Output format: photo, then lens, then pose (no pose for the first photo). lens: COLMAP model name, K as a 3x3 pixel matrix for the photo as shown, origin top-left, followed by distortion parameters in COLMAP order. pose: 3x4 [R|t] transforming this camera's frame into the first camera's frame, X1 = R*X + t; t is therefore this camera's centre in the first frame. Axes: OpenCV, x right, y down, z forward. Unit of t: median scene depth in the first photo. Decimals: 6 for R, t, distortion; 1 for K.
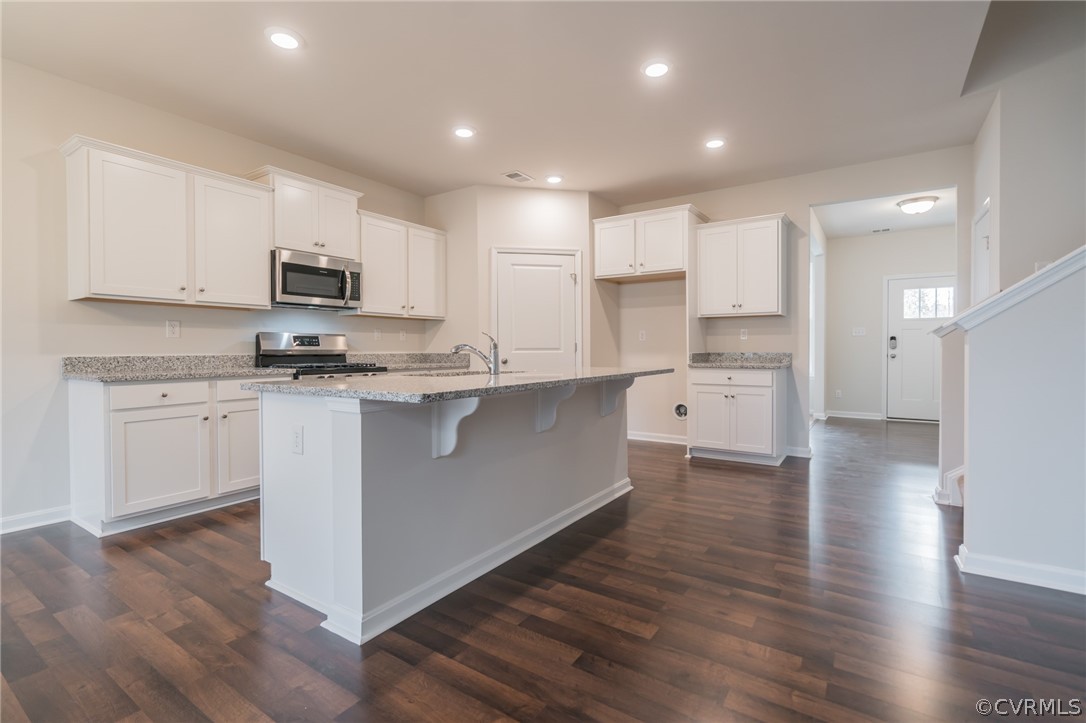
lens RADIAL K [[498.5, 0, 528.7], [0, 498.5, 347.5], [0, 0, 1]] dist [-0.001689, 0.002707]
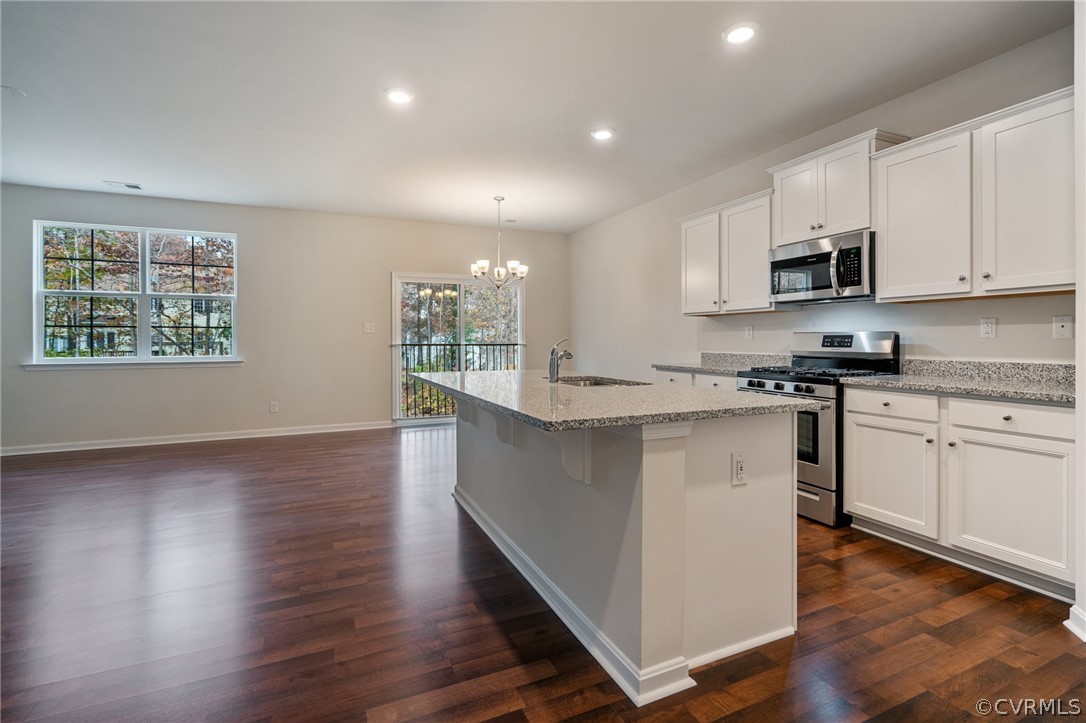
lens RADIAL K [[498.5, 0, 532.7], [0, 498.5, 335.7], [0, 0, 1]] dist [-0.001689, 0.002707]
pose [[-0.523004, -0.004442, -0.852319, 0.541273], [0.005415, 0.999949, -0.008535, -0.018240], [0.852313, -0.009079, -0.522953, 1.019705]]
